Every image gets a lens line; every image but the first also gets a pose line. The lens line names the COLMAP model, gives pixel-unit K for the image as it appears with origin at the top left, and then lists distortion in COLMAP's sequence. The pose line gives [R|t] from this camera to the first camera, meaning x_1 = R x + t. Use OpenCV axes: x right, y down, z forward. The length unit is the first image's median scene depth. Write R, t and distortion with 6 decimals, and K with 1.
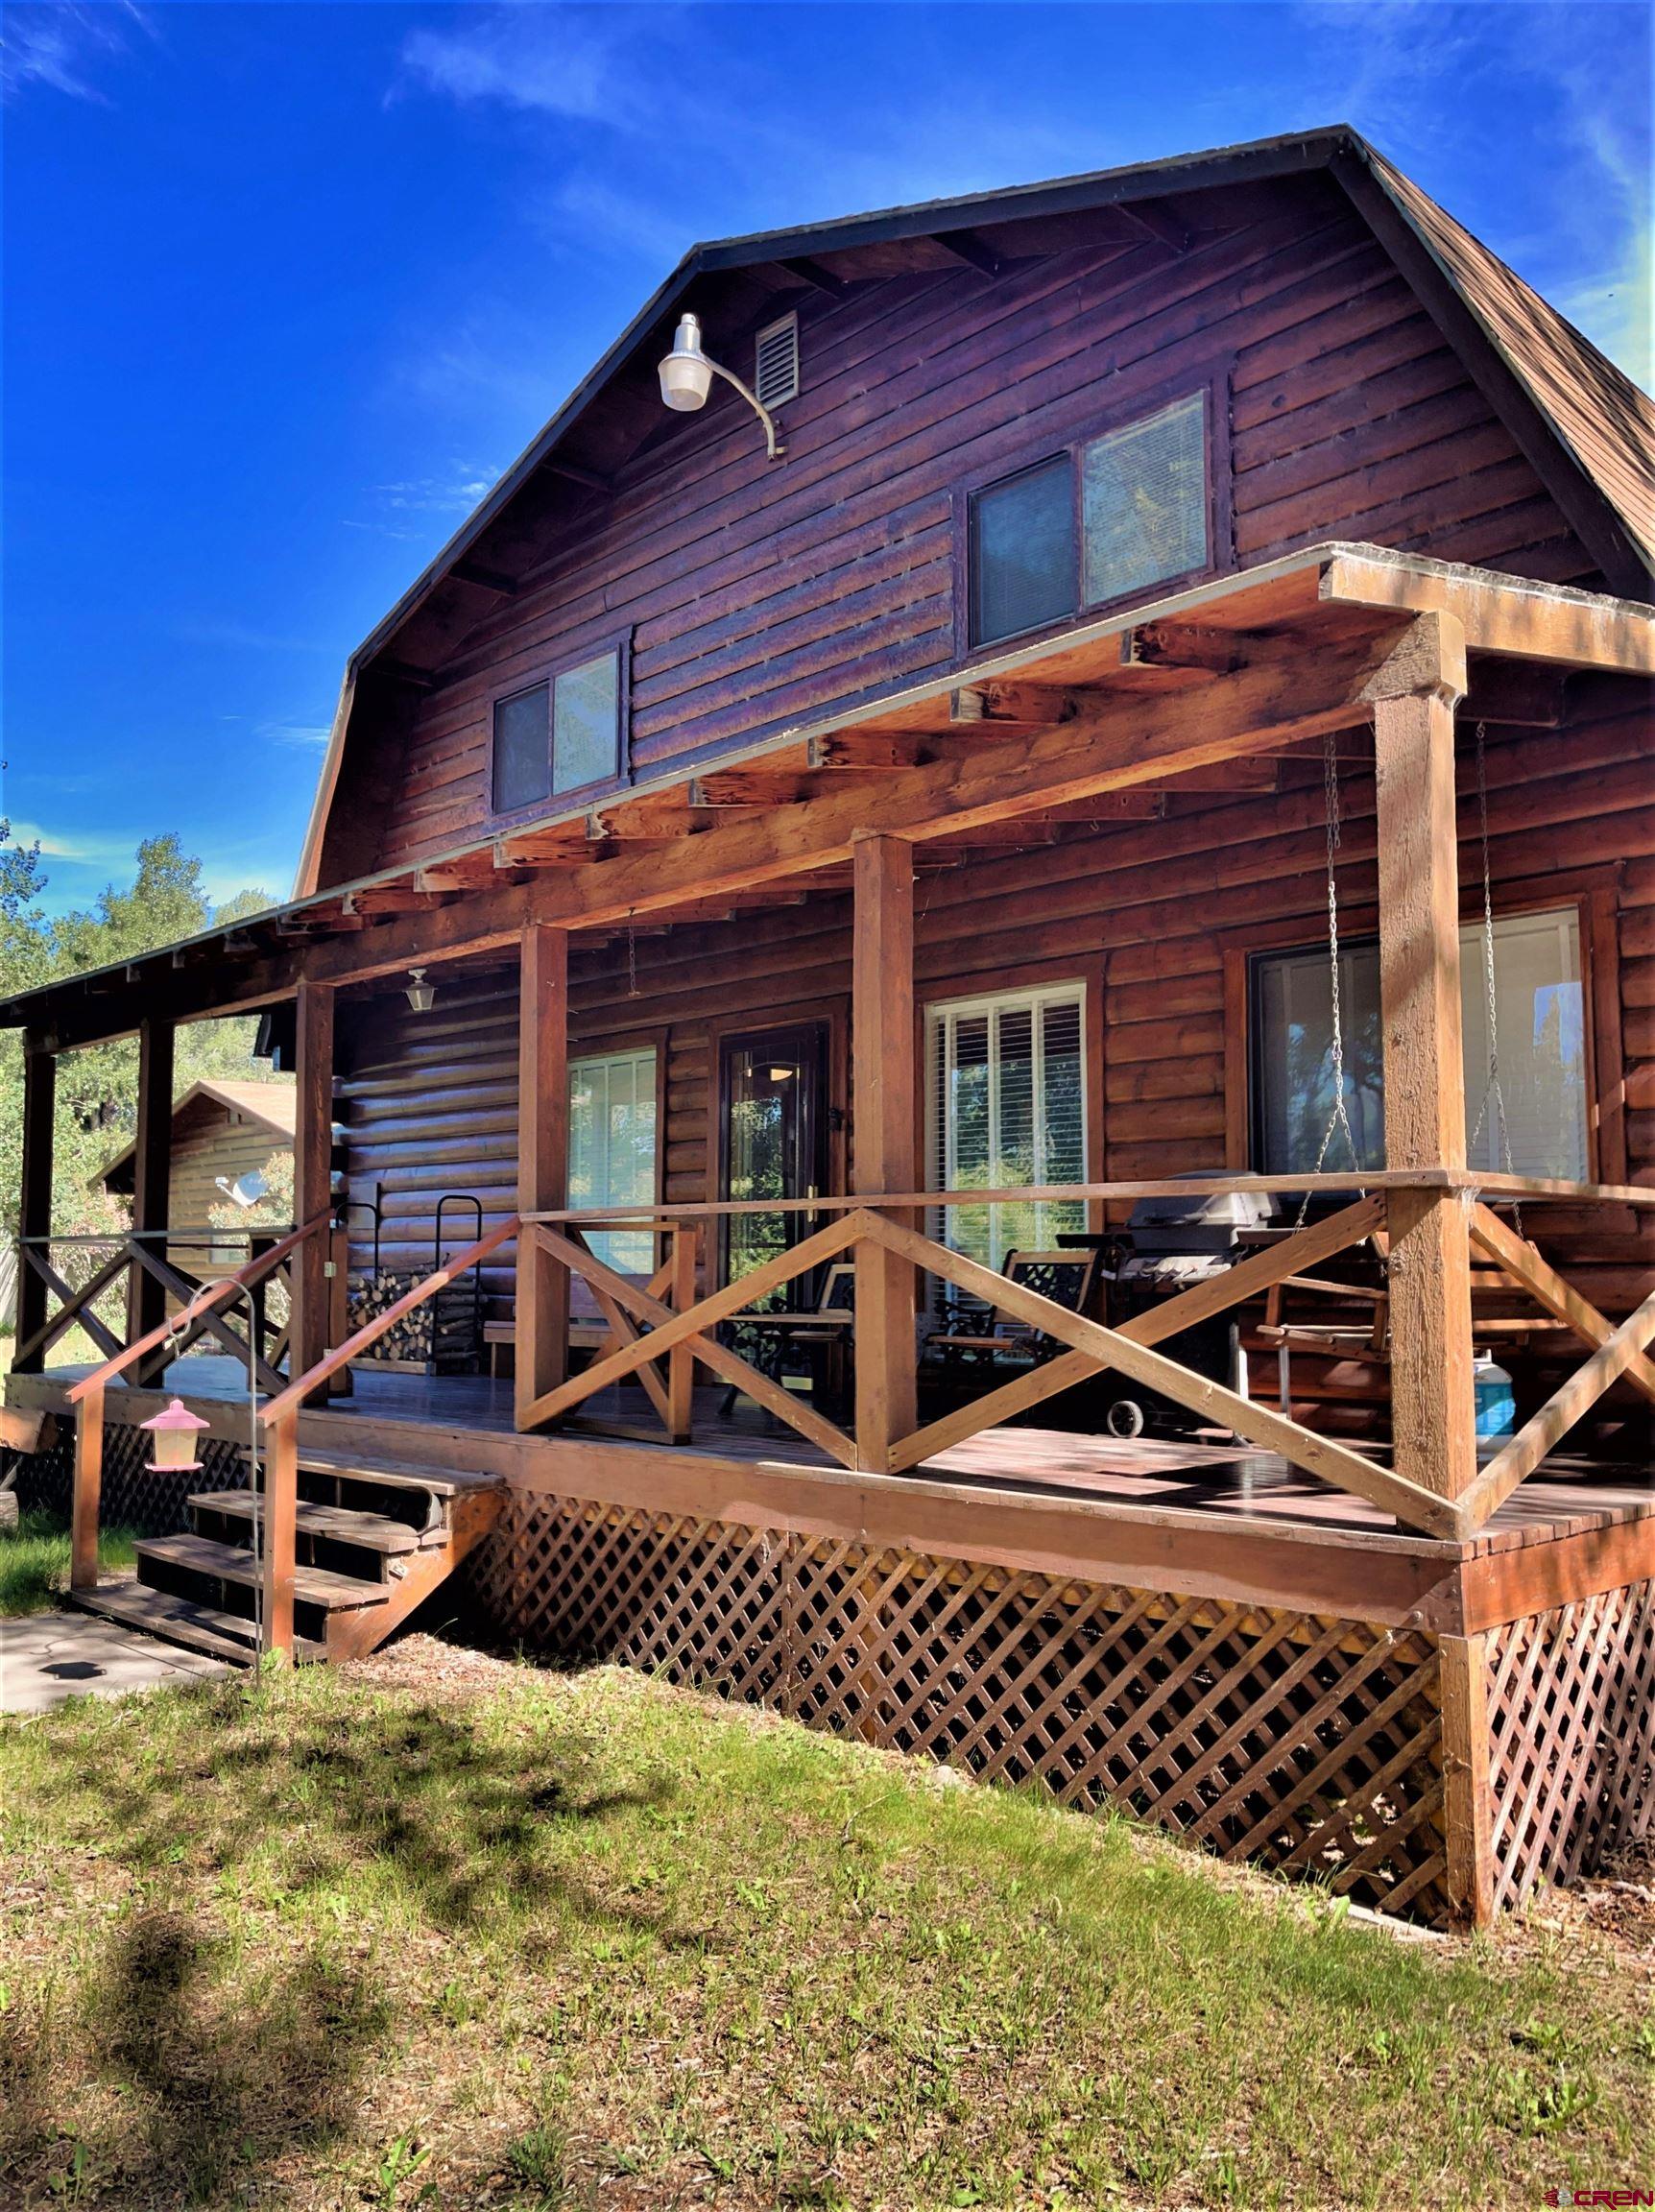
lens RADIAL K [[1711.4, 0, 823.1], [0, 1711.4, 1094.8], [0, 0, 1]] dist [0.049822, -0.043876]
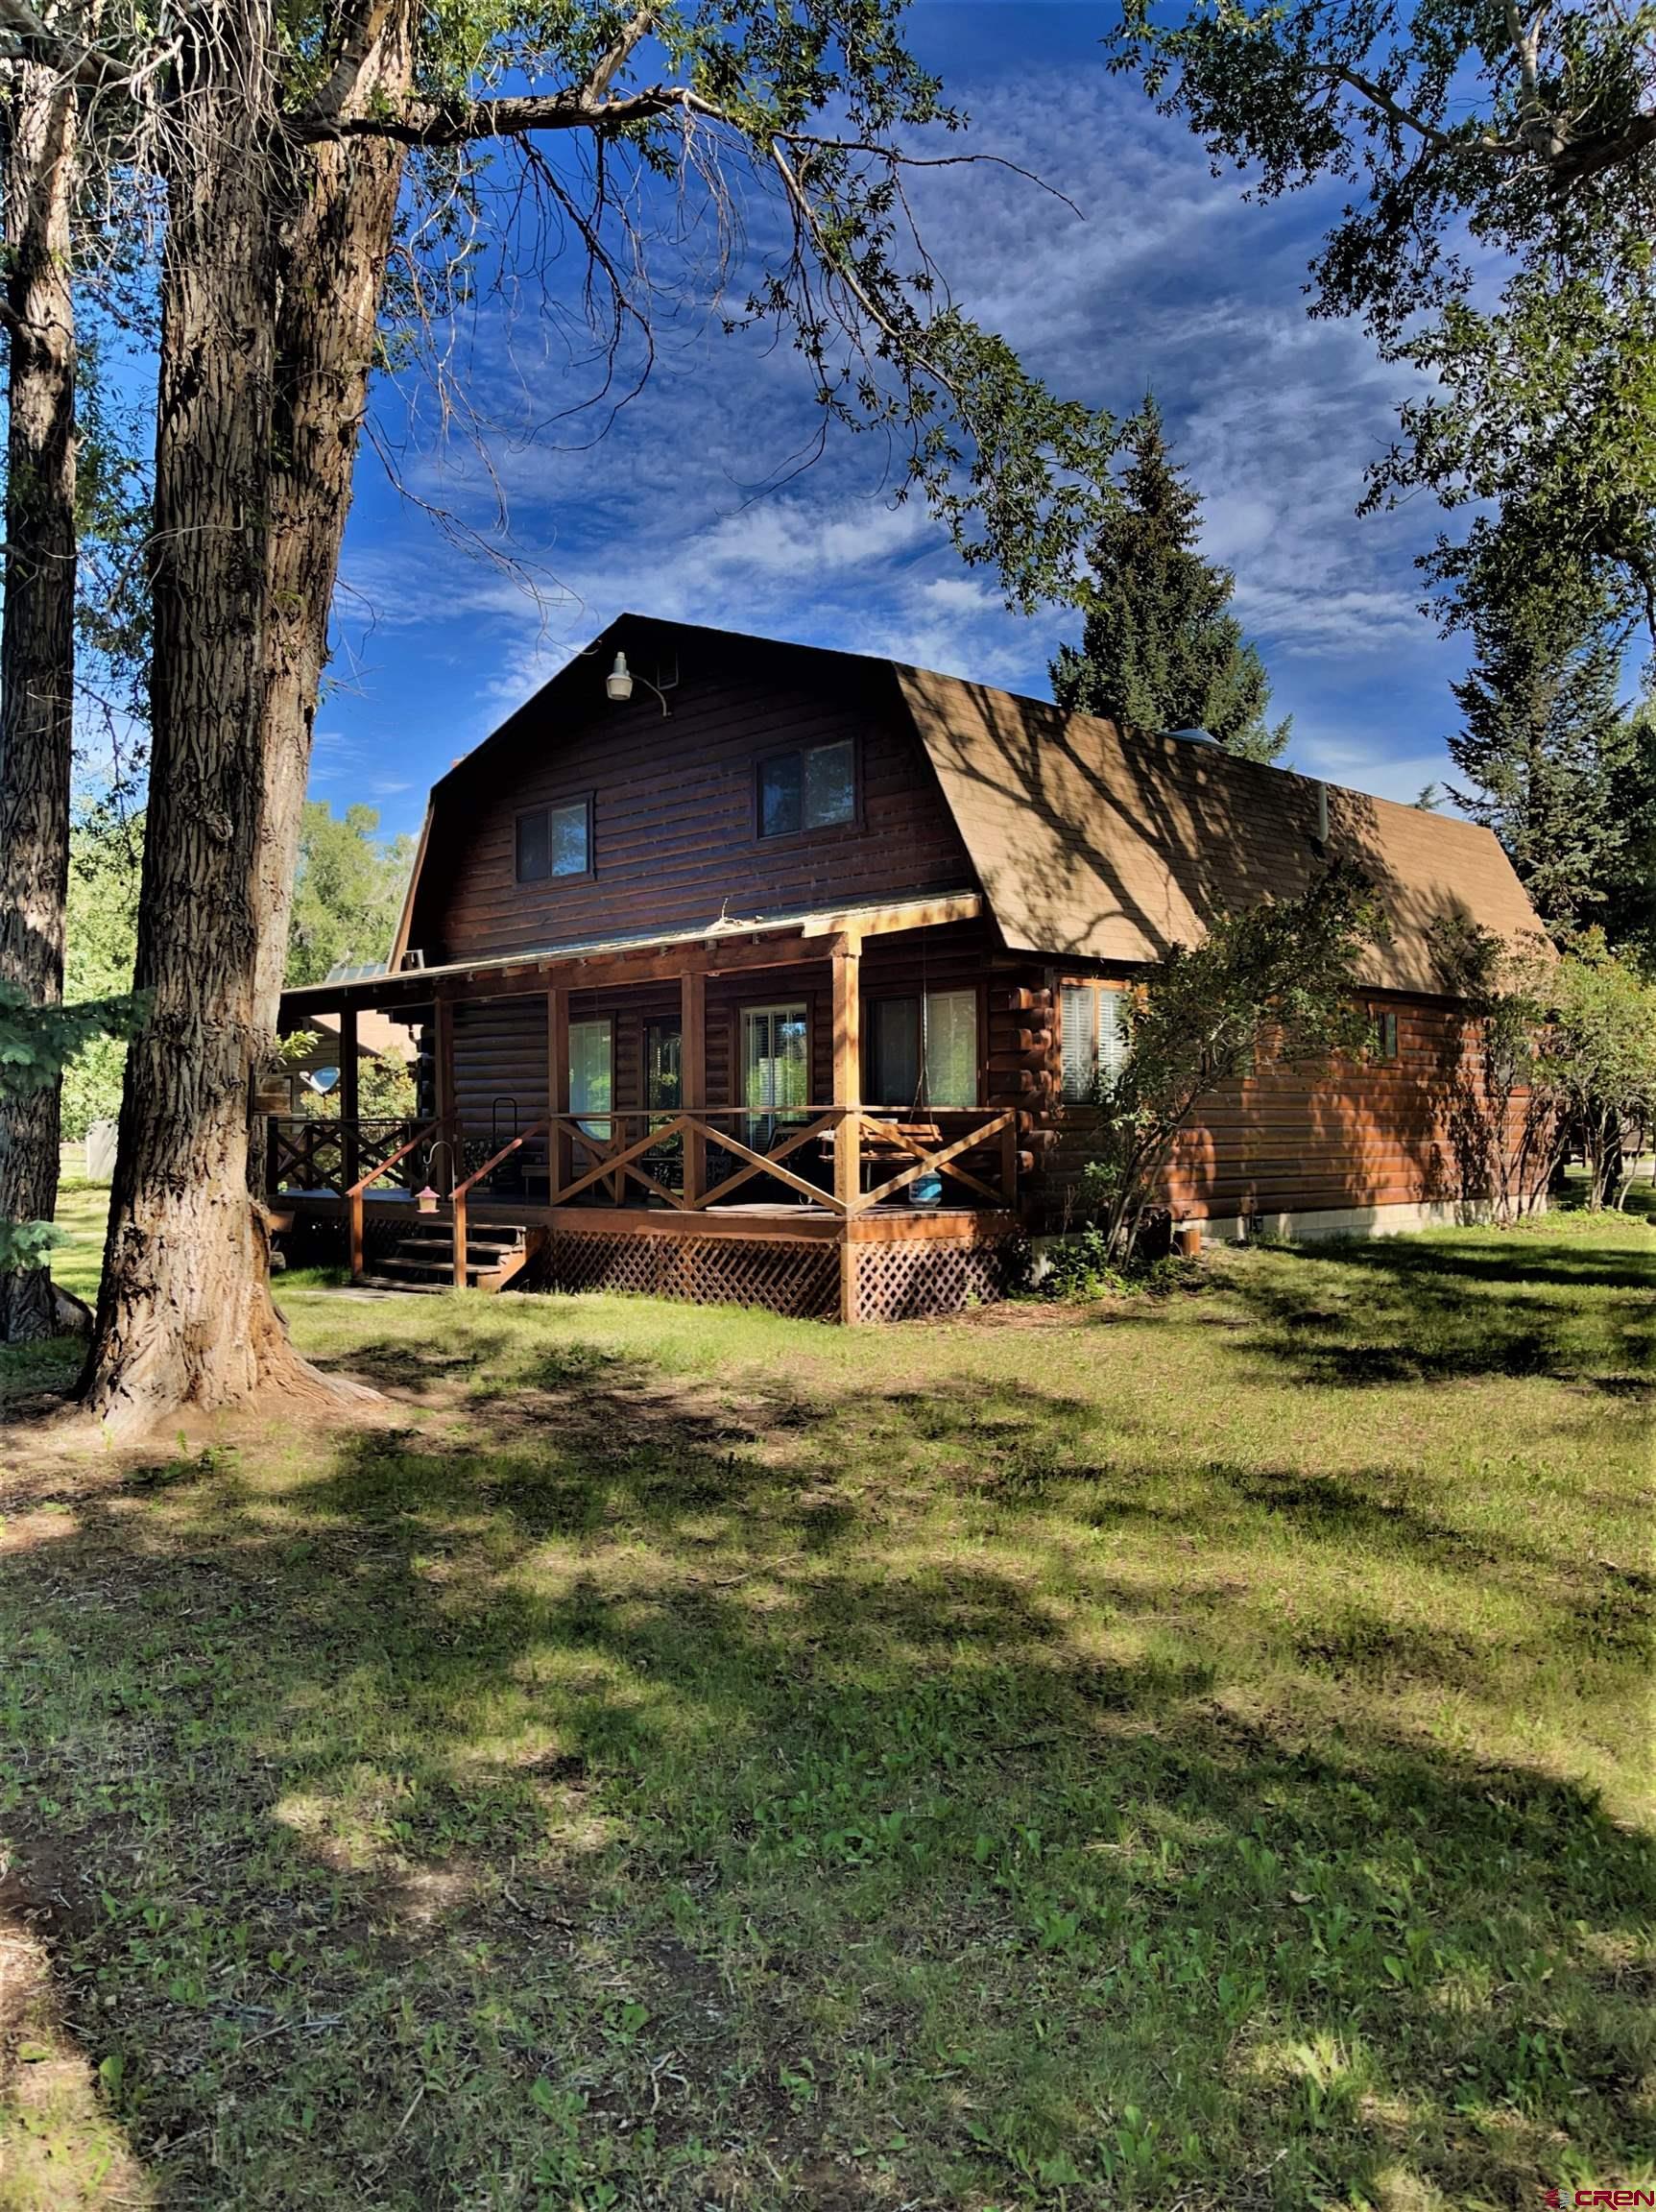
lens RADIAL K [[1711.5, 0, 840.1], [0, 1711.5, 1113.9], [0, 0, 1]] dist [0.049822, -0.043876]
pose [[0.999610, -0.006649, 0.027104, 0.184644], [0.004179, 0.995916, 0.090185, -0.167231], [-0.027593, -0.090037, 0.995556, -1.601269]]
